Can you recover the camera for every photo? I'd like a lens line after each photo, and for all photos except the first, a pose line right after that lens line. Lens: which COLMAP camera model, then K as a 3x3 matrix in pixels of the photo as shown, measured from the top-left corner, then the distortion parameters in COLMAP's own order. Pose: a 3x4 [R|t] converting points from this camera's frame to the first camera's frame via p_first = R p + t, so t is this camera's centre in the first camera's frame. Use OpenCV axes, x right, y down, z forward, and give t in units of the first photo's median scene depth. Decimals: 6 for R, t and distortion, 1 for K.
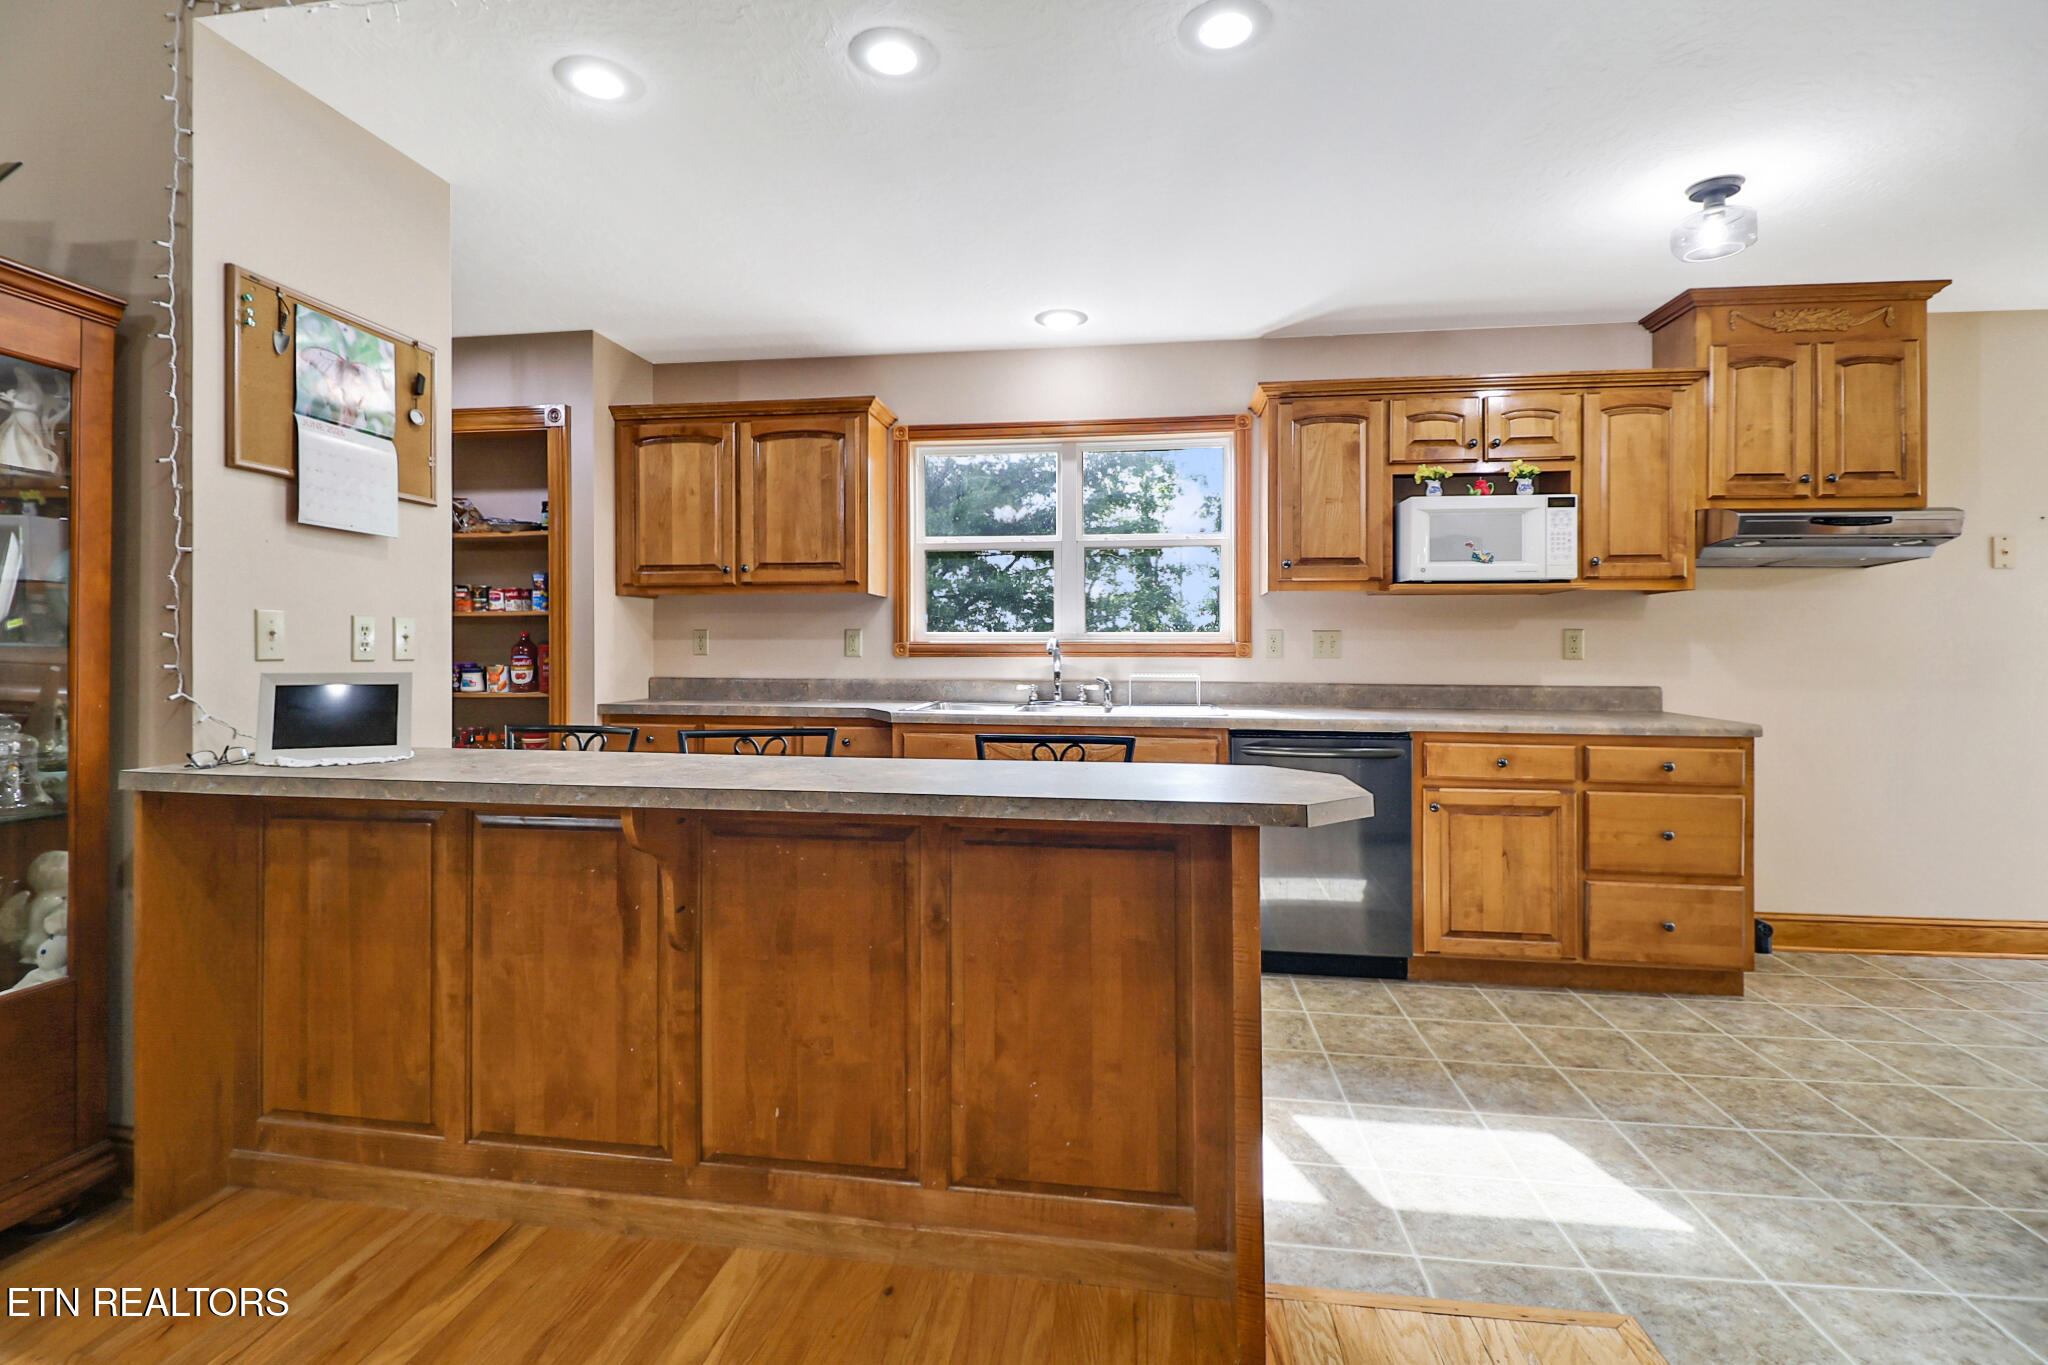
lens RADIAL K [[944.0, 0, 1000.6], [0, 944.0, 657.4], [0, 0, 1]] dist [-0.009114, -0.004627]
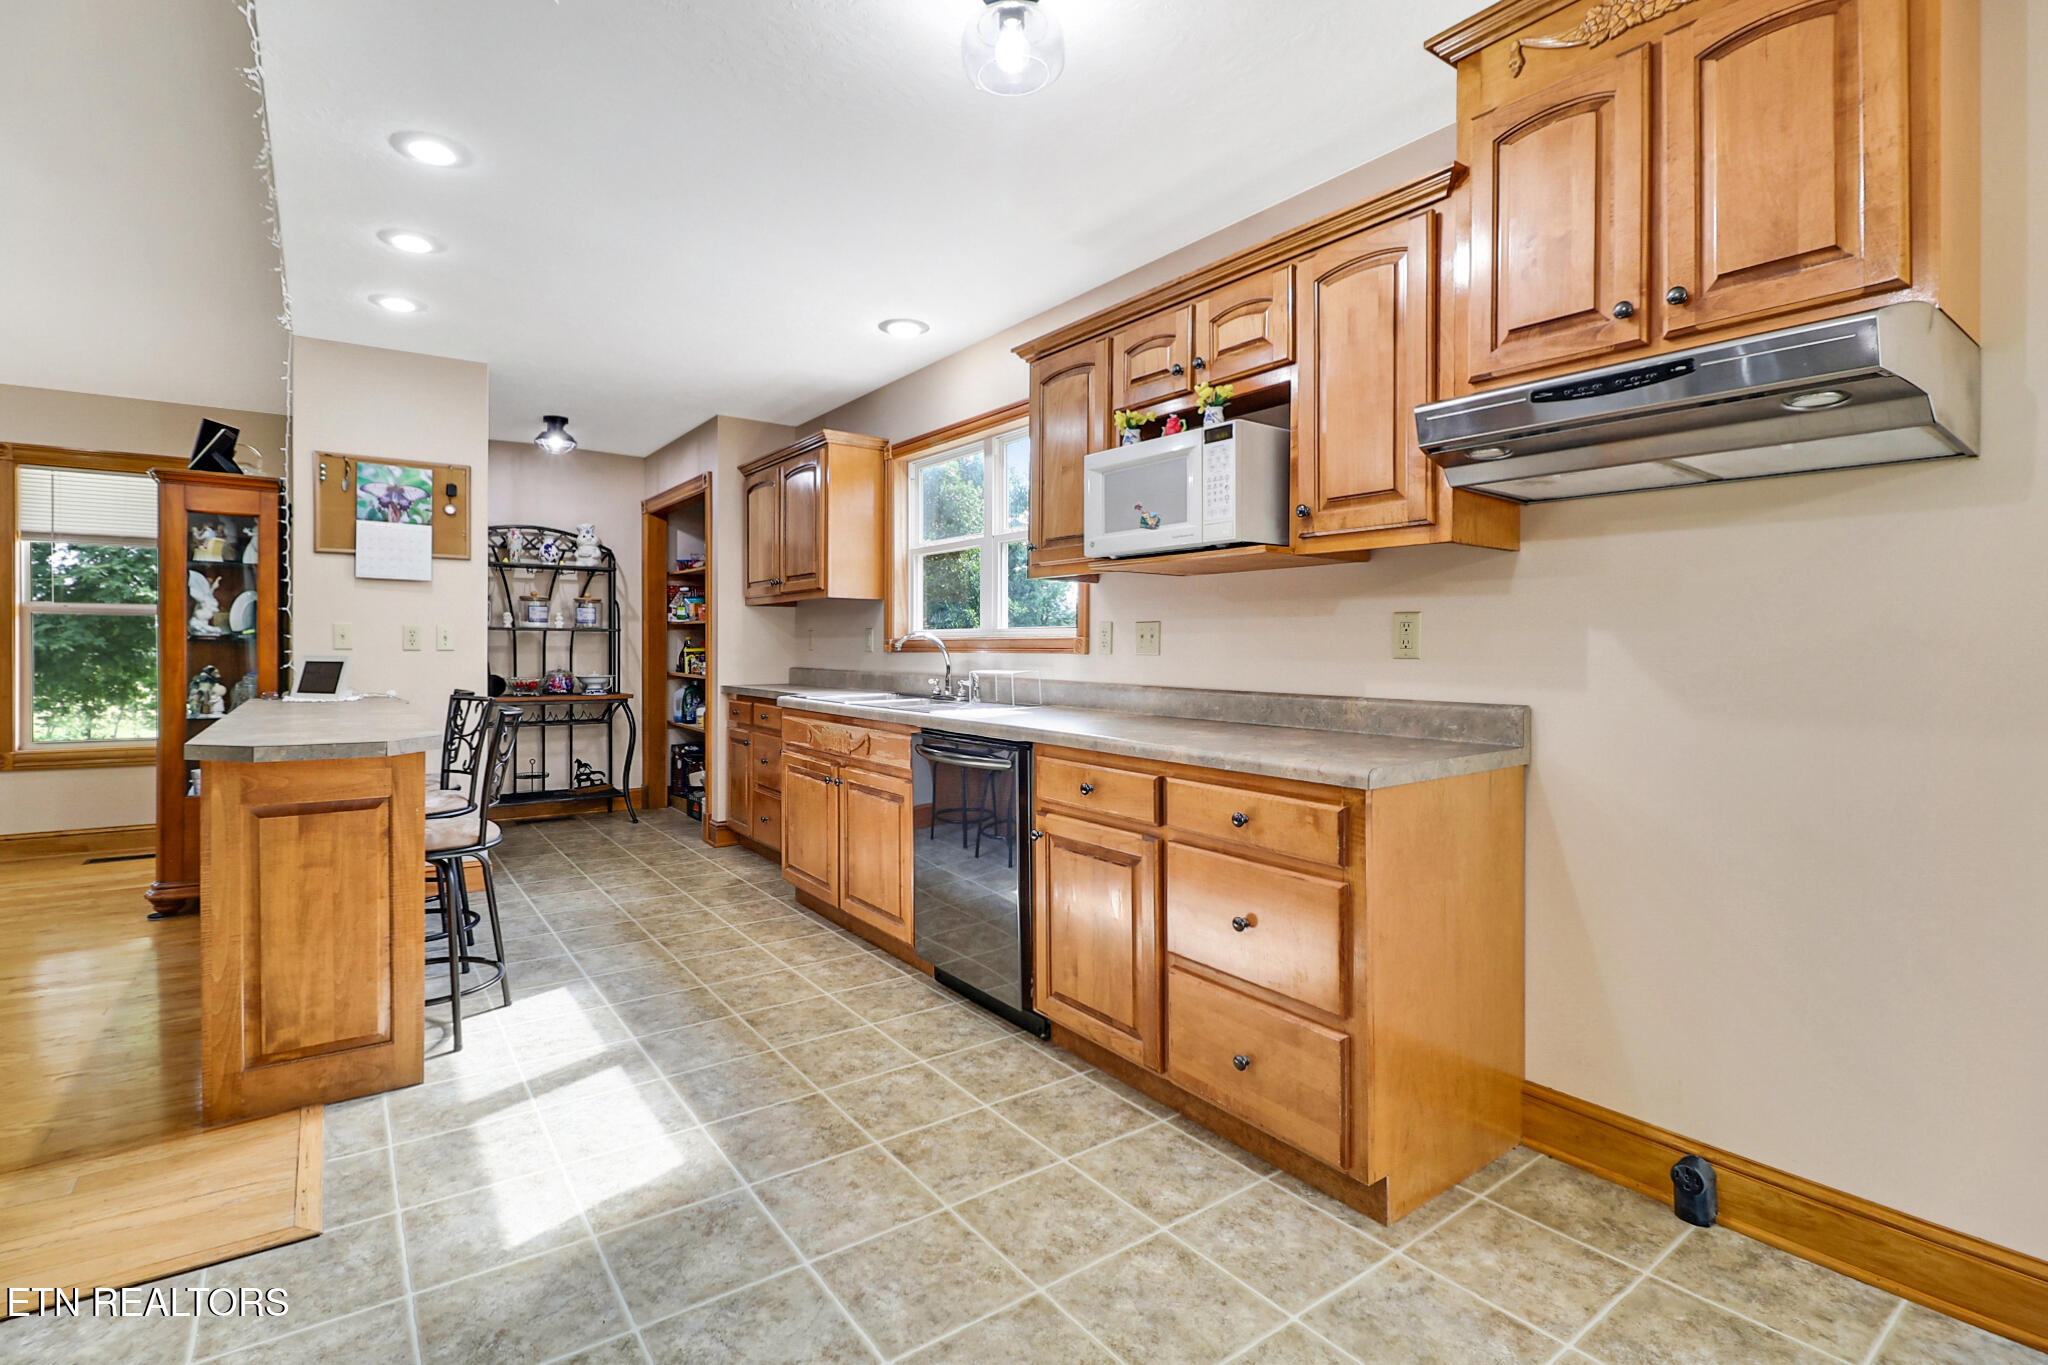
lens RADIAL K [[944.0, 0, 1003.6], [0, 944.0, 663.7], [0, 0, 1]] dist [-0.009114, -0.004627]
pose [[0.698020, 0.012252, -0.715974, 0.973715], [-0.007538, 0.999924, 0.009762, 0.001752], [0.716039, -0.001417, 0.698059, 0.383795]]
